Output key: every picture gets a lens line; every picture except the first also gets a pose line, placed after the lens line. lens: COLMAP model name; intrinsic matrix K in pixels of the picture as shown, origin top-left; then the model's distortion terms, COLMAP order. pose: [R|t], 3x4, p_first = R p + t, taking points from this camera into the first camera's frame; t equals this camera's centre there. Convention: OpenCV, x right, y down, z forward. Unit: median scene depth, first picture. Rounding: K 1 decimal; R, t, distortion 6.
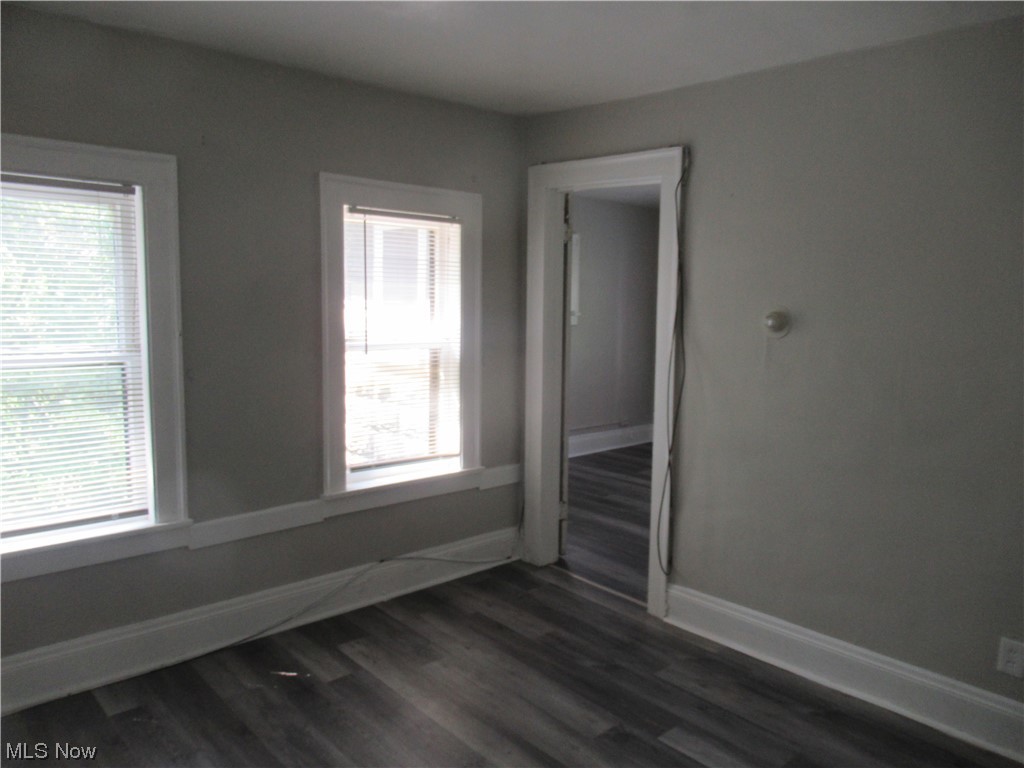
lens RADIAL K [[761.7, 0, 514.9], [0, 761.7, 384.5], [0, 0, 1]] dist [-0.007657, -0.002597]
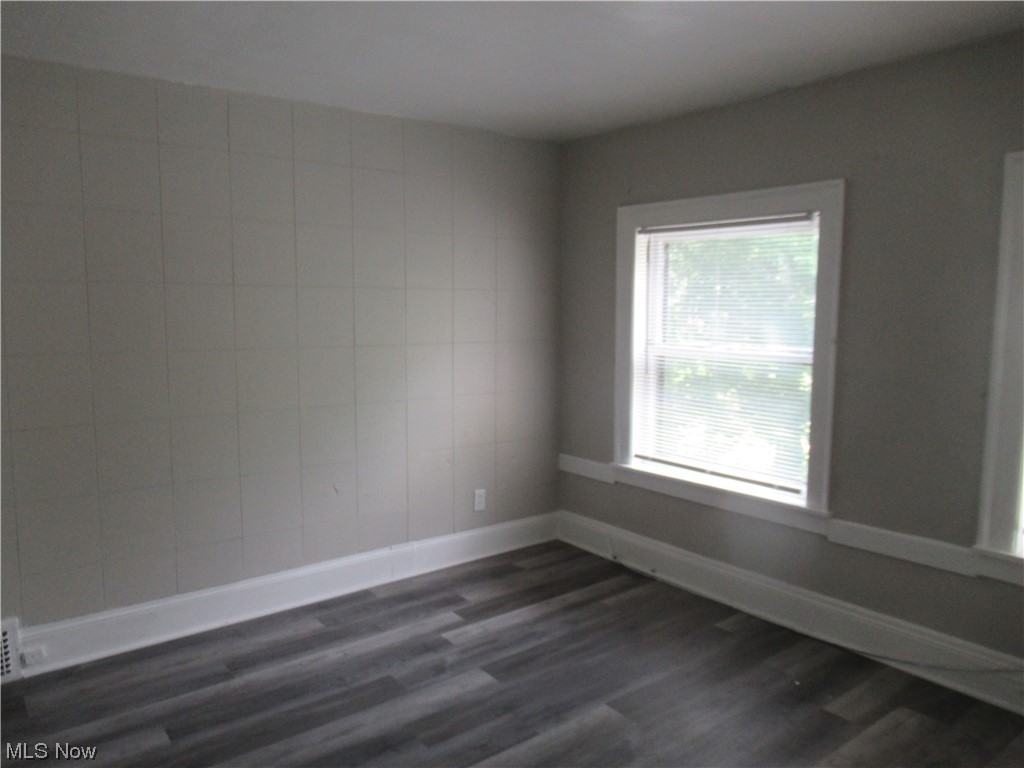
lens RADIAL K [[769.4, 0, 515.3], [0, 769.4, 382.9], [0, 0, 1]] dist [-0.004183, -0.002443]
pose [[-0.083220, 0.088826, -0.992565, 0.717598], [-0.115847, 0.988404, 0.098166, -0.064034], [0.989775, 0.123155, -0.071965, 0.647834]]
